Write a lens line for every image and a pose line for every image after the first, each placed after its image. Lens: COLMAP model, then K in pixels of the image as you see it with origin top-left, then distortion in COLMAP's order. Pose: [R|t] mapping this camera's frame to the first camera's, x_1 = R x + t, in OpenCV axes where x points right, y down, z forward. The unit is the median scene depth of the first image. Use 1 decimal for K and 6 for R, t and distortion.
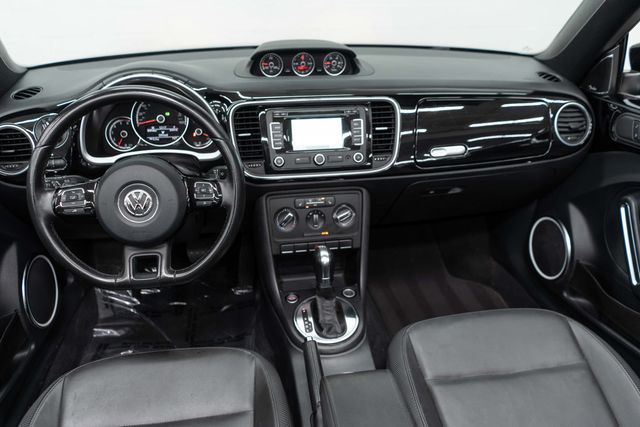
lens RADIAL K [[500.8, 0, 321.1], [0, 500.8, 212.2], [0, 0, 1]] dist [-0.007325, -0.008974]
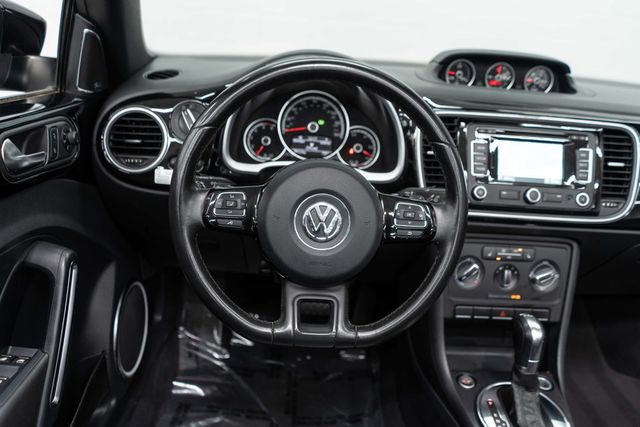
lens RADIAL K [[500.8, 0, 318.2], [0, 500.8, 215.2], [0, 0, 1]] dist [-0.007325, -0.008974]
pose [[0.991527, 0.107289, -0.073239, -0.245073], [-0.114892, 0.987379, -0.109010, 0.037374], [0.060619, 0.116501, 0.991339, 0.236449]]
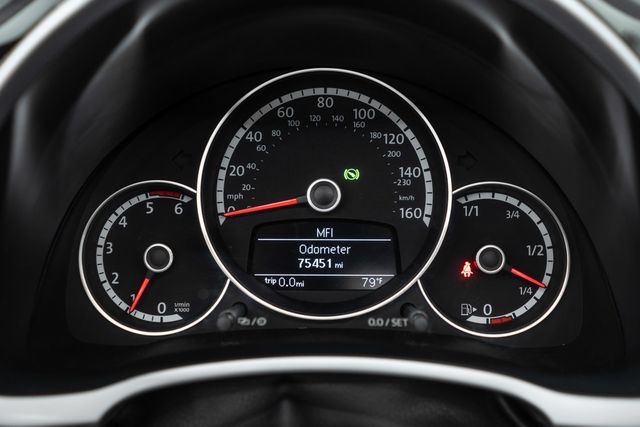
lens RADIAL K [[787.3, 0, 319.6], [0, 787.3, 213.2], [0, 0, 1]] dist [-0.021143, 0.000000]
pose [[0.991001, 0.037731, -0.128424, -0.283625], [-0.055465, 0.988956, -0.137442, -0.133432], [0.121820, 0.143328, 0.982149, 0.672586]]
